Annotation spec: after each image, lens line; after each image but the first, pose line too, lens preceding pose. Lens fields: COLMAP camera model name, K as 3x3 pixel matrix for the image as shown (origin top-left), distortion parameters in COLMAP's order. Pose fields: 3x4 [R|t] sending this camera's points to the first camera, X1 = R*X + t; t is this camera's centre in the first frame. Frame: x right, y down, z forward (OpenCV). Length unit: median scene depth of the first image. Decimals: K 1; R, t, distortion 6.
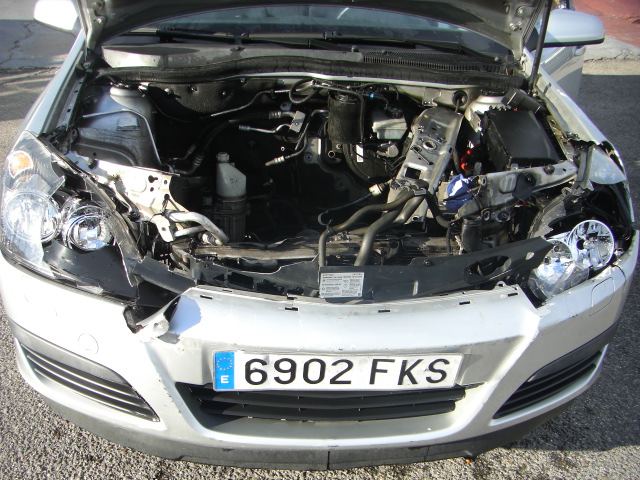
lens RADIAL K [[724.2, 0, 289.1], [0, 724.2, 317.8], [0, 0, 1]] dist [-0.143007, 0.009774]
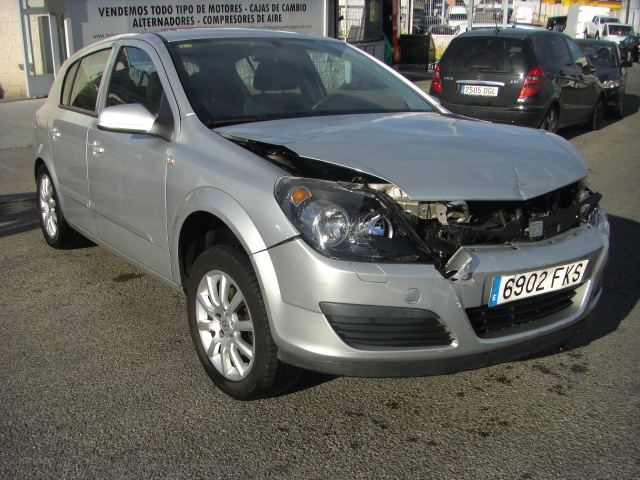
lens RADIAL K [[724.2, 0, 289.1], [0, 724.2, 317.8], [0, 0, 1]] dist [-0.143007, 0.009774]
pose [[0.867808, -0.192894, 0.457931, -1.137466], [0.275514, 0.953730, -0.120378, 0.180423], [-0.413522, 0.230631, 0.880800, -0.190602]]
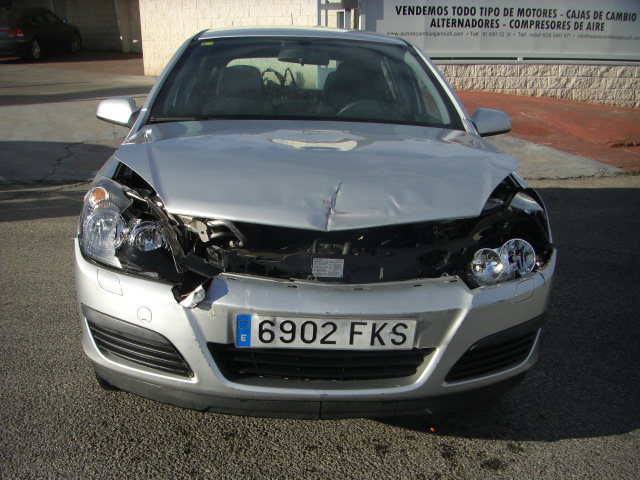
lens RADIAL K [[724.2, 0, 289.1], [0, 724.2, 317.8], [0, 0, 1]] dist [-0.143007, 0.009774]
pose [[0.999823, 0.006912, -0.017497, 0.019636], [-0.010100, 0.981872, -0.189278, 0.285700], [0.015871, 0.189421, 0.981768, -0.332832]]
